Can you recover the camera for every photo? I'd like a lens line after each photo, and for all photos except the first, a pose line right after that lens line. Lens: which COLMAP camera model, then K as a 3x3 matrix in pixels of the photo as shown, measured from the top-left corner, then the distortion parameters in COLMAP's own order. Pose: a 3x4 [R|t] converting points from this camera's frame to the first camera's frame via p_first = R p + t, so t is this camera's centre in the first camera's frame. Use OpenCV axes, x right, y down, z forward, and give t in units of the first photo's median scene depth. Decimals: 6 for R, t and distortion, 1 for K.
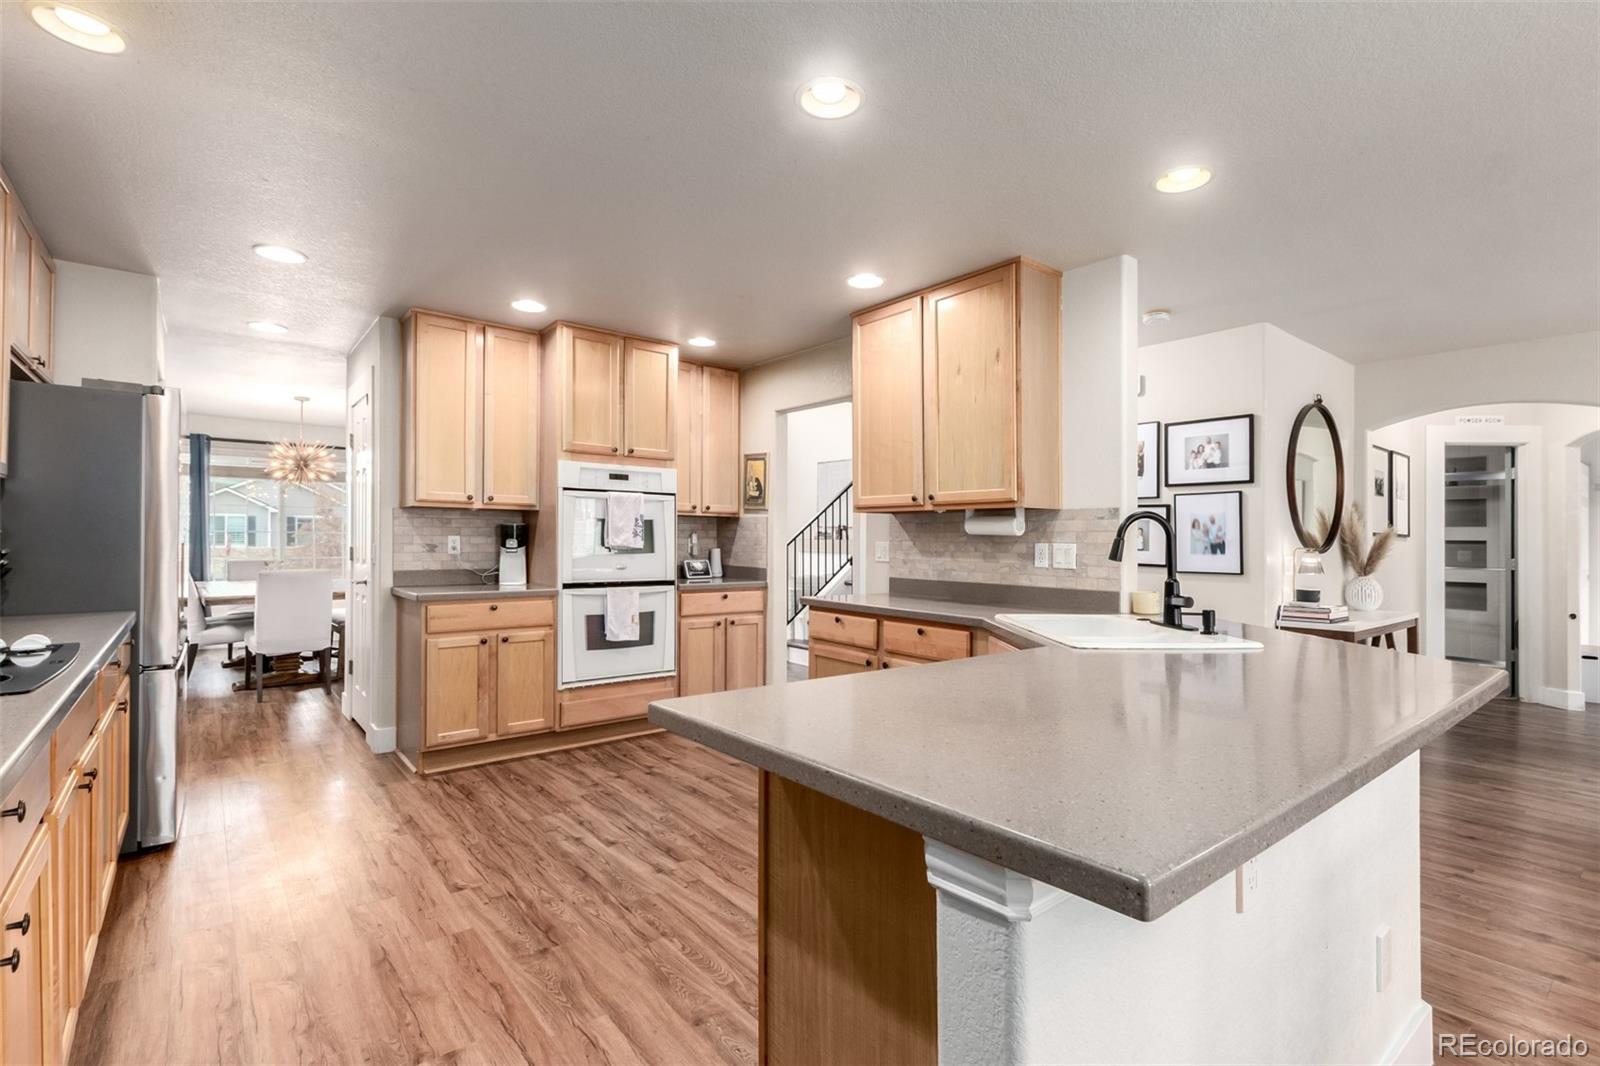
lens RADIAL K [[739.7, 0, 808.9], [0, 739.7, 533.8], [0, 0, 1]] dist [0.008876, -0.005851]
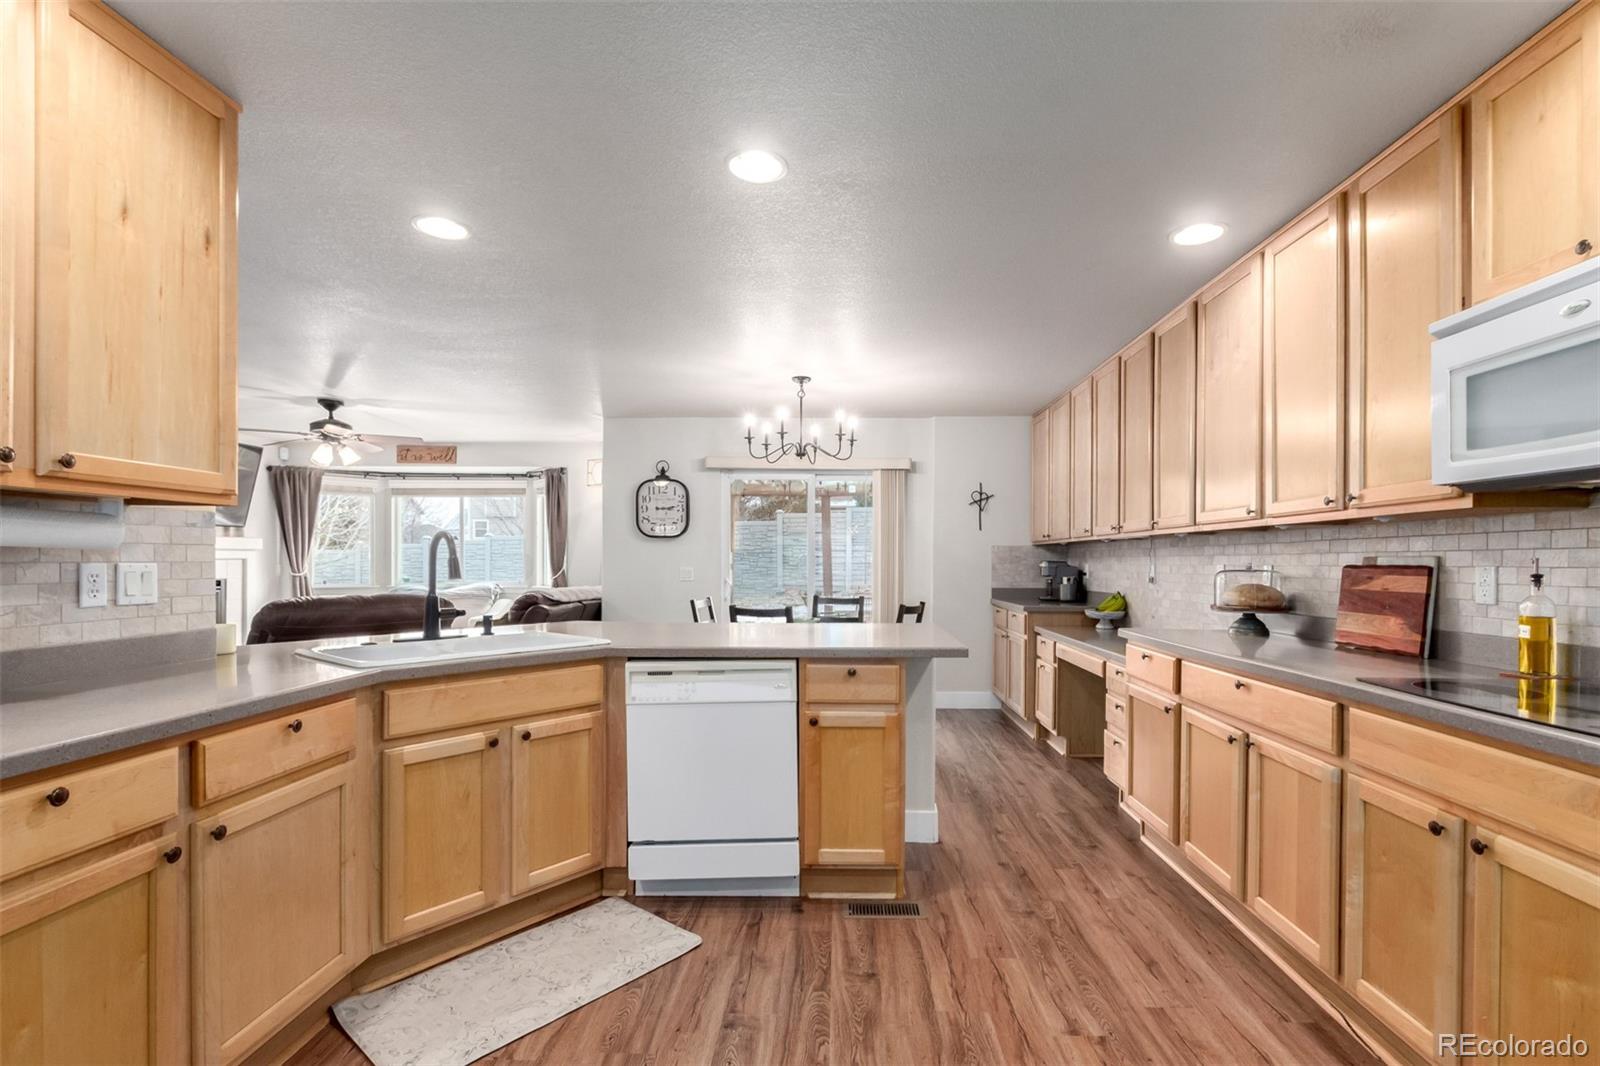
lens RADIAL K [[739.7, 0, 827.7], [0, 739.7, 559.8], [0, 0, 1]] dist [0.008876, -0.005851]
pose [[-0.761621, -0.013005, 0.647892, -0.396522], [-0.015970, 0.999872, 0.001297, 0.000955], [-0.647826, -0.009359, -0.761731, 0.909592]]
